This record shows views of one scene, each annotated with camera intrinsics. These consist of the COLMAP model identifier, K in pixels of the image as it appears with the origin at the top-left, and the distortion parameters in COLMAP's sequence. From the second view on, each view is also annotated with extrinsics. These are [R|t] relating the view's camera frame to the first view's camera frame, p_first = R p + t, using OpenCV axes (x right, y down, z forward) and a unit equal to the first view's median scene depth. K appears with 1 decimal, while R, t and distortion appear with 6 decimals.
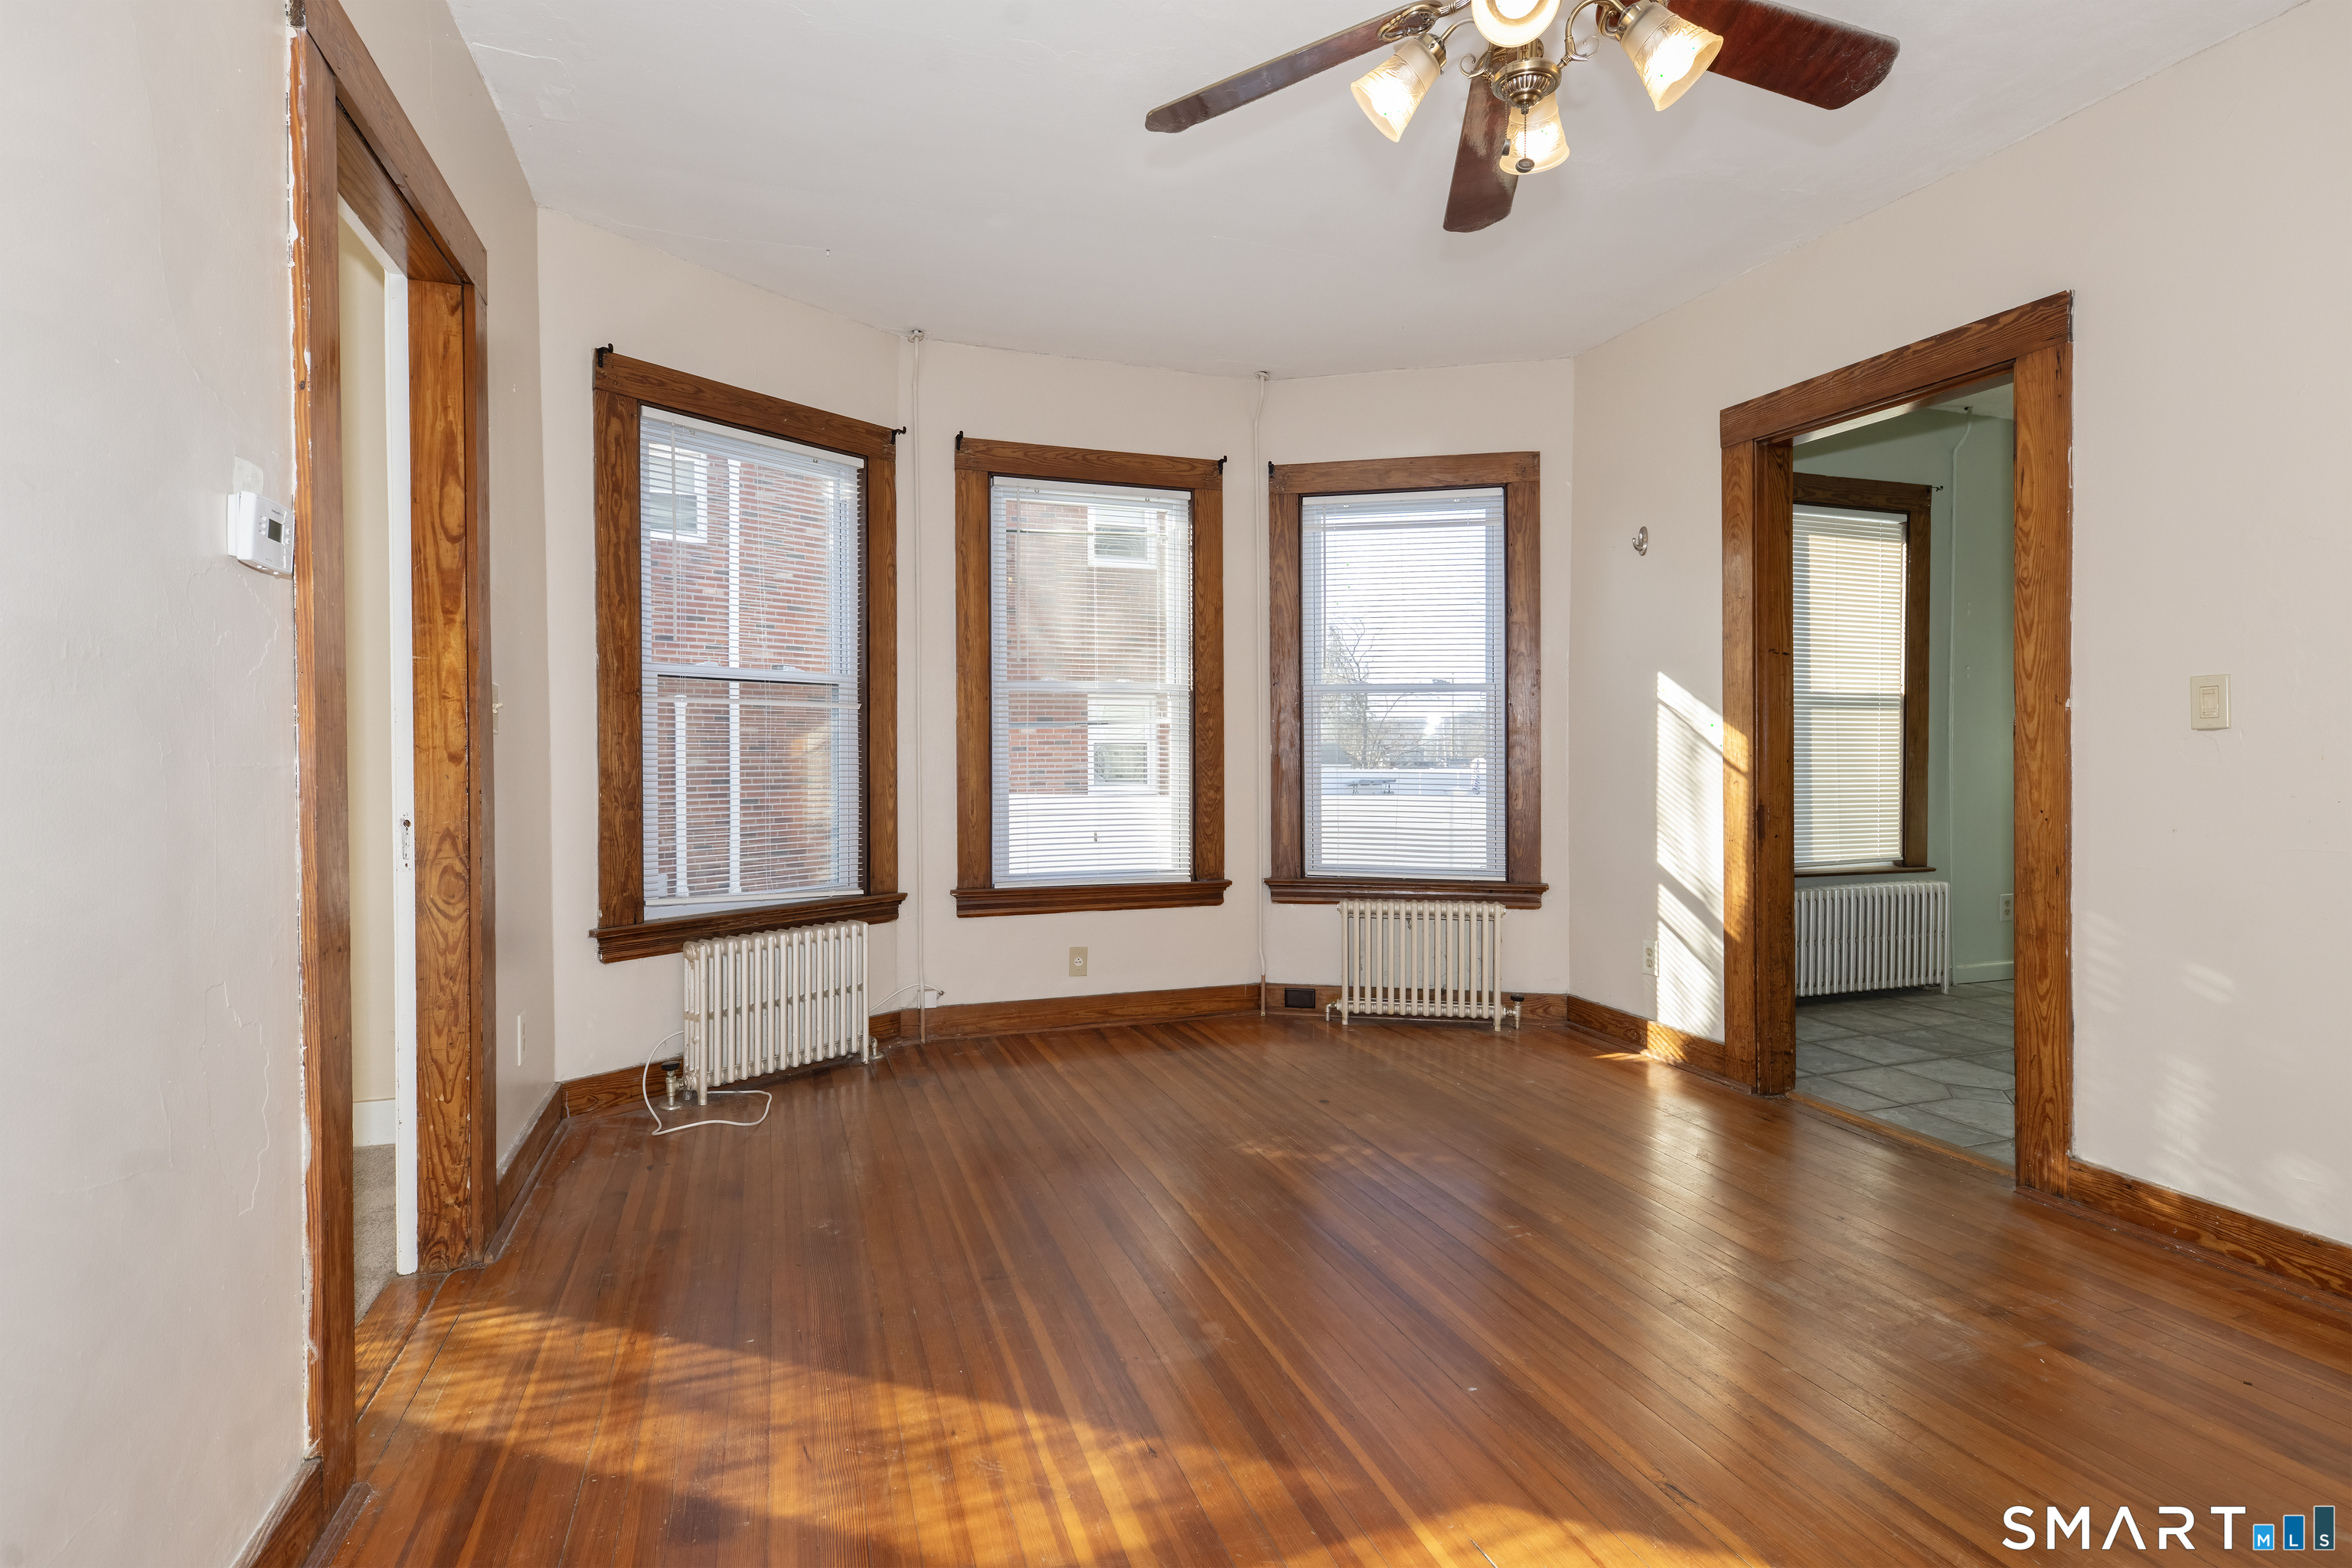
lens RADIAL K [[1102.5, 0, 1172.0], [0, 1102.5, 769.7], [0, 0, 1]] dist [0.008715, -0.000550]
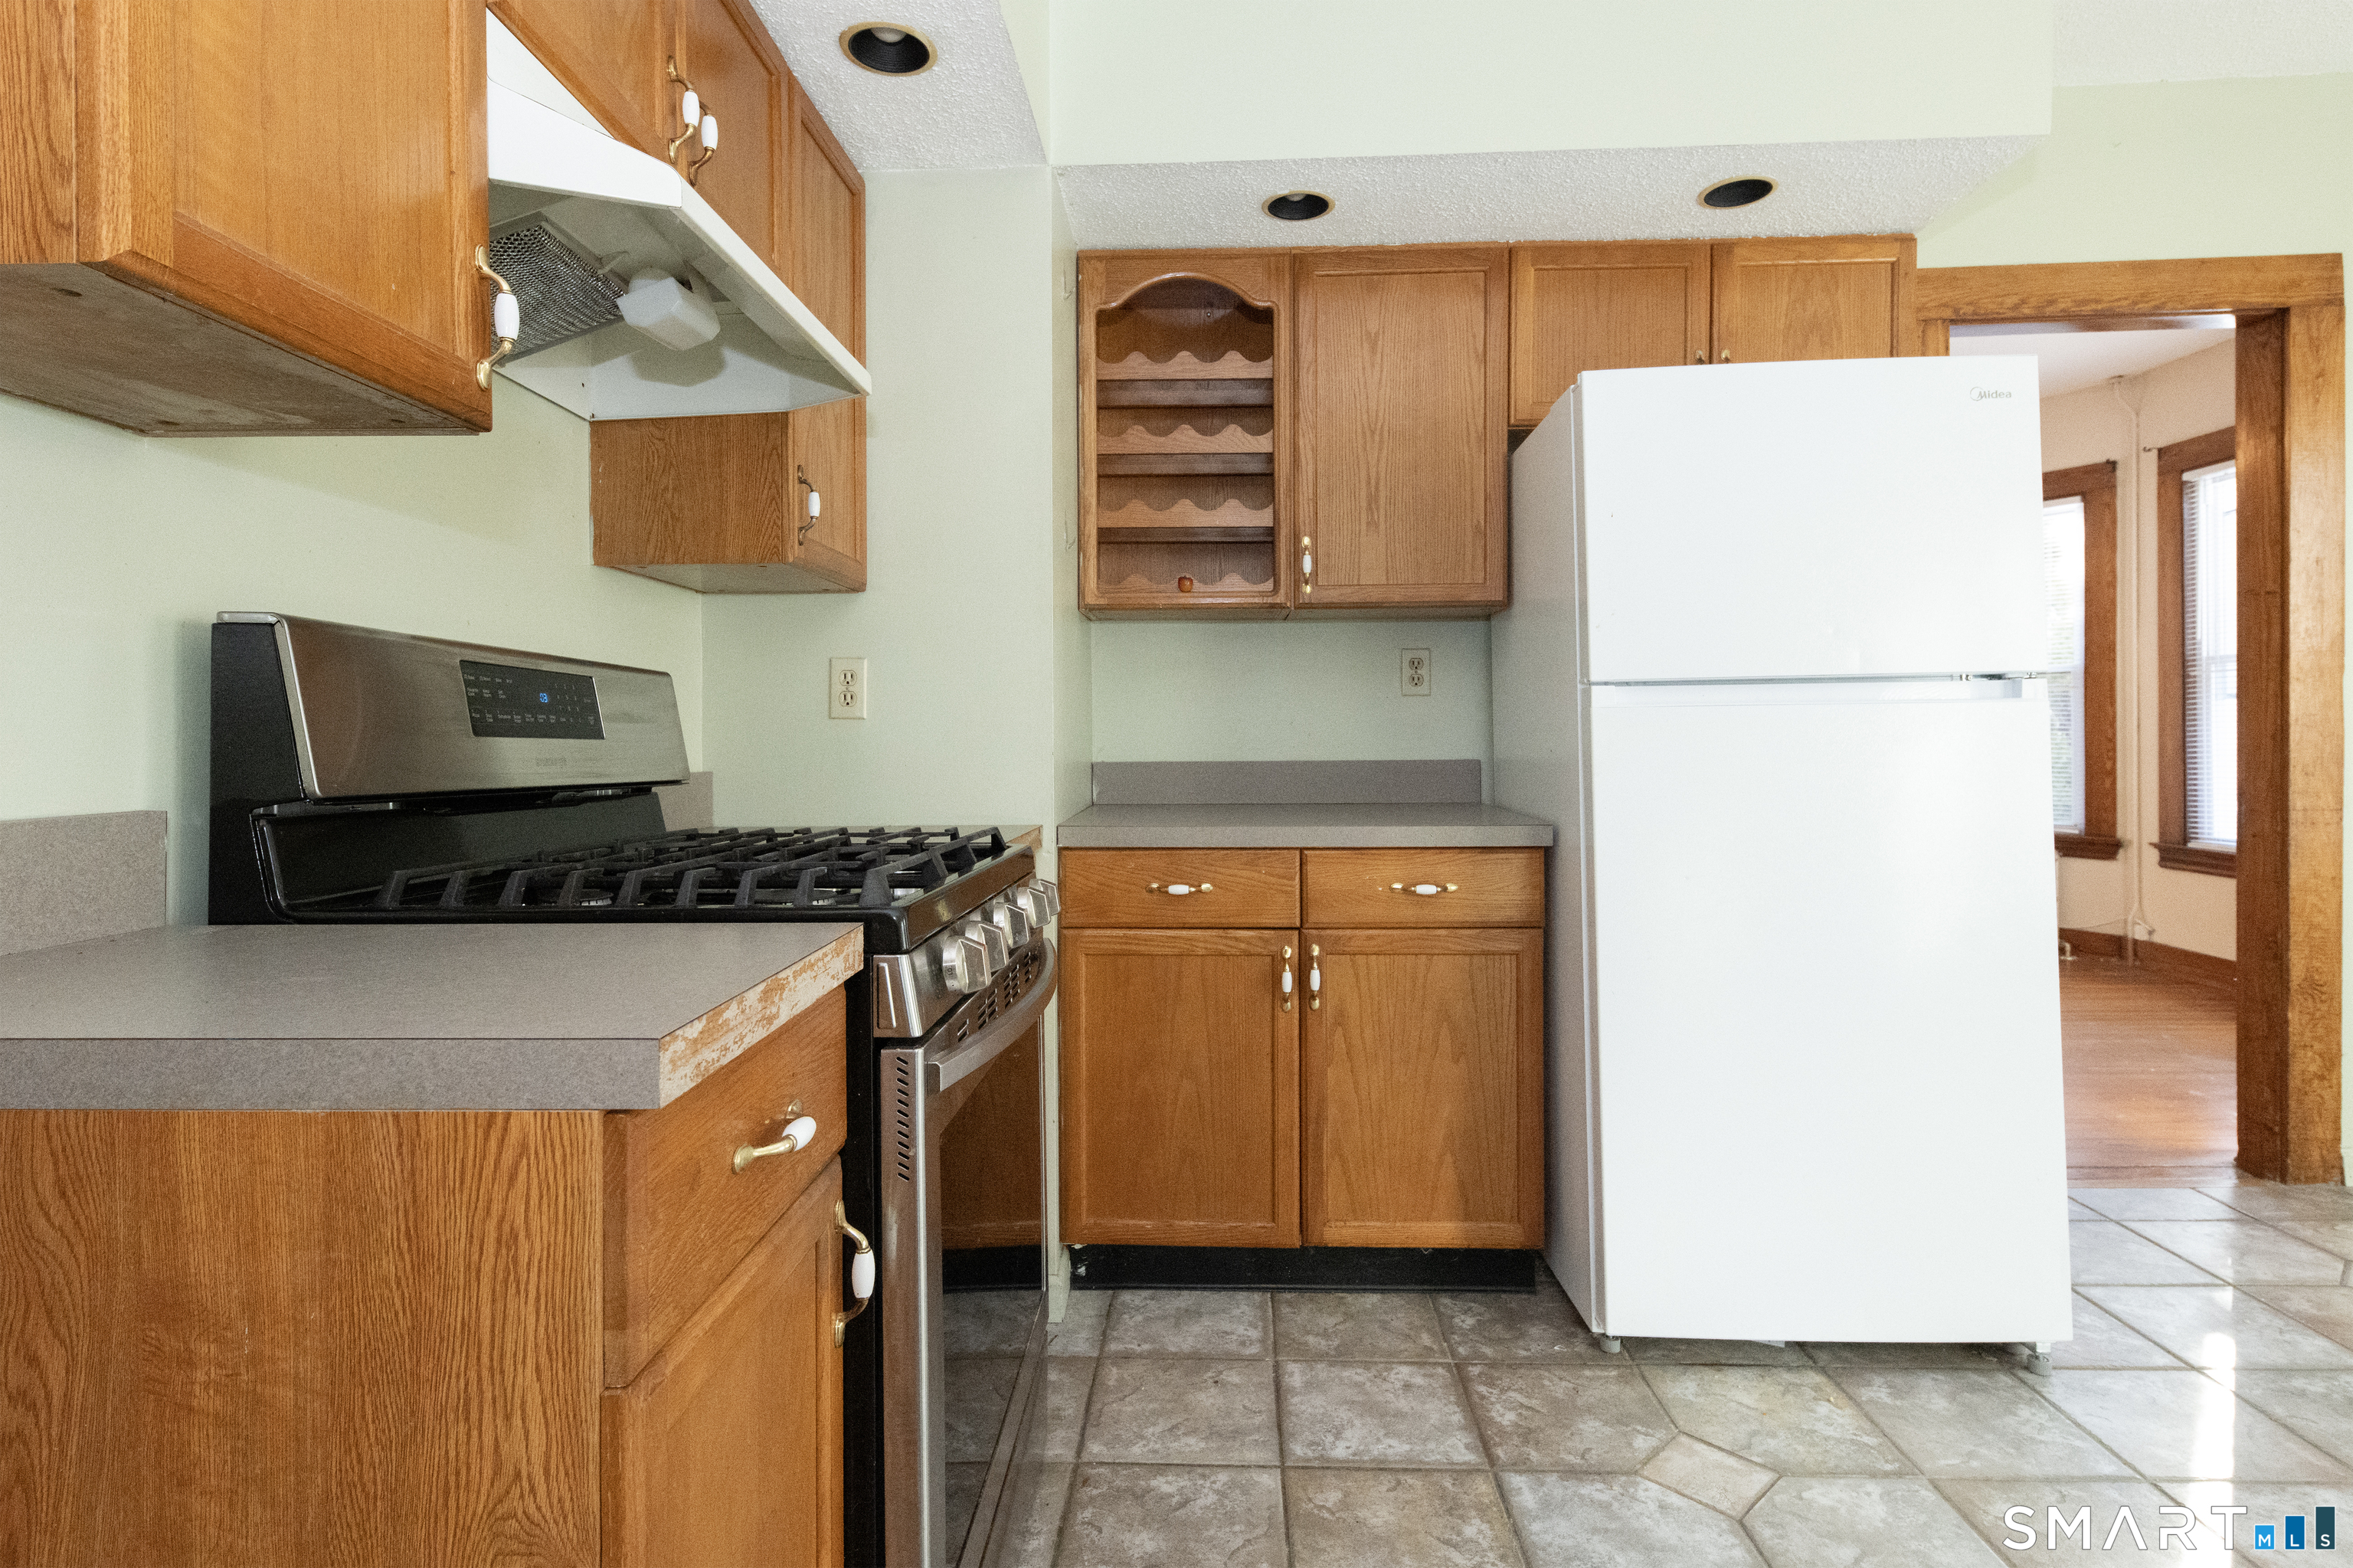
lens RADIAL K [[1185.6, 0, 1174.4], [0, 1185.6, 734.9], [0, 0, 1]] dist [0.014131, -0.004595]
pose [[-0.374700, 0.006533, -0.927123, 1.265904], [-0.012665, 0.999846, 0.012164, -0.004638], [0.927060, 0.016300, -0.374560, 0.486463]]
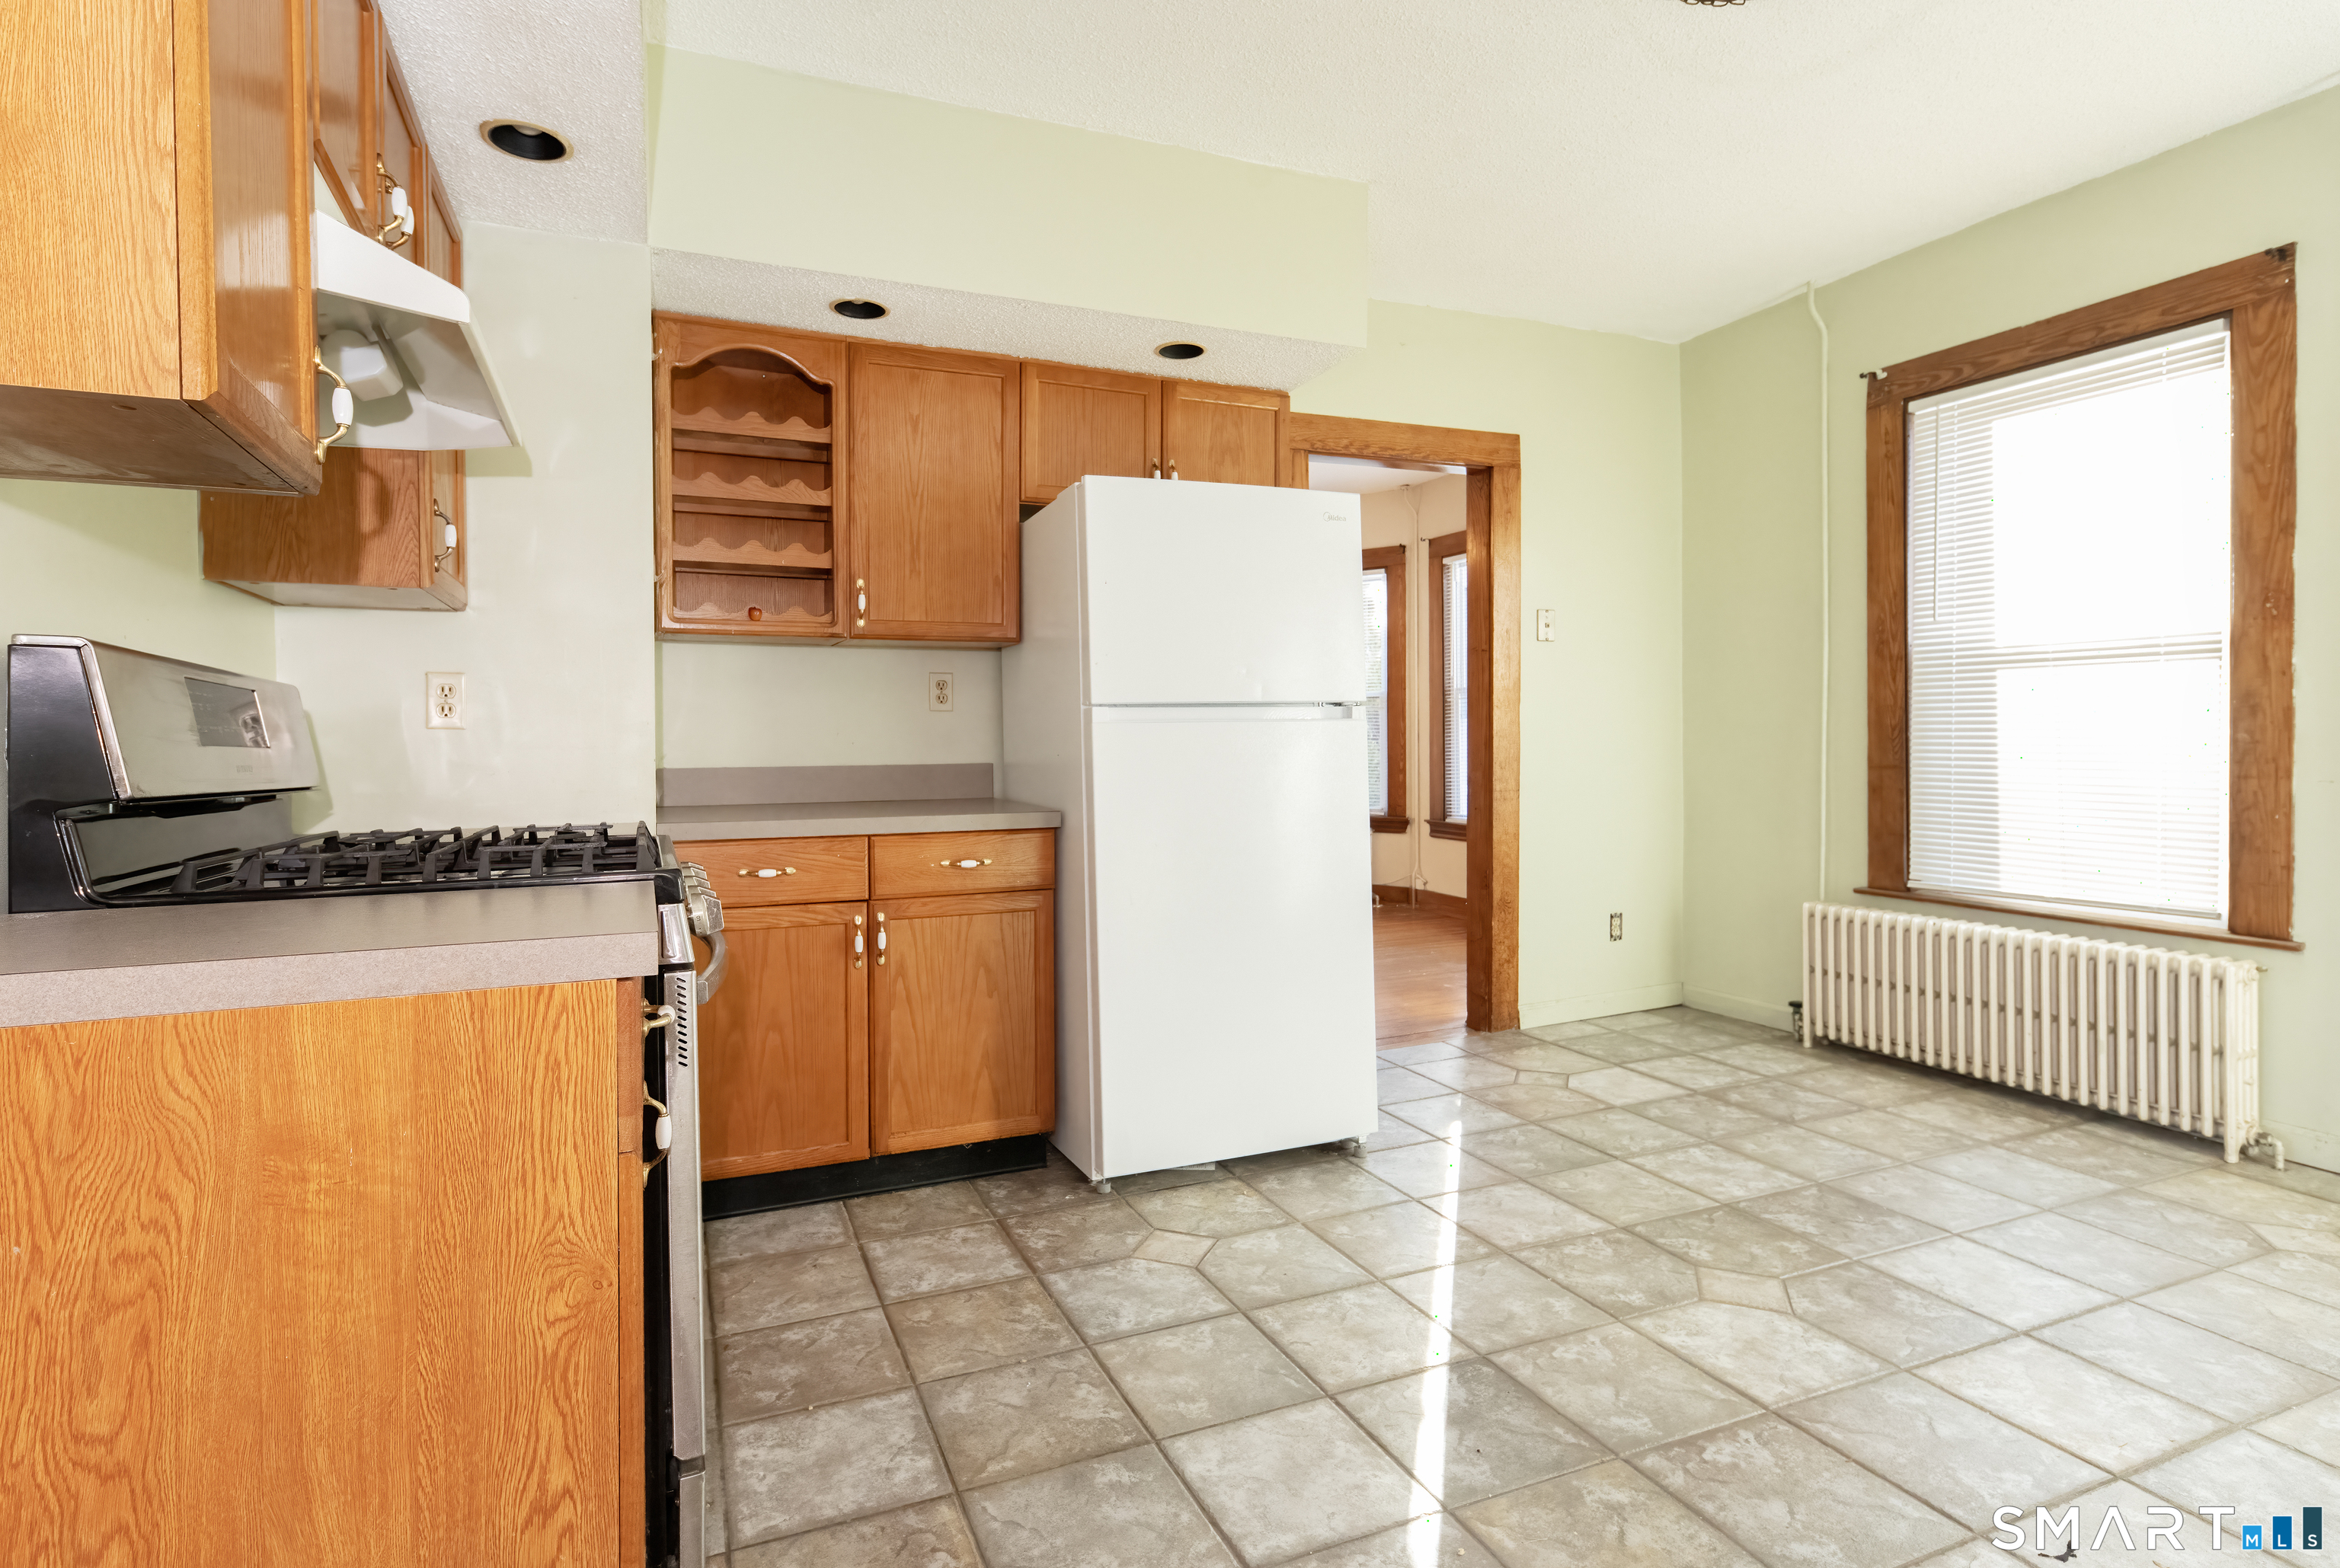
lens RADIAL K [[1154.7, 0, 1125.7], [0, 1154.7, 751.0], [0, 0, 1]] dist [0.010302, -0.000224]
pose [[0.043313, 0.012651, -0.998981, 1.394619], [-0.014644, 0.999820, 0.012027, -0.004560], [0.998954, 0.014108, 0.043490, 0.453758]]
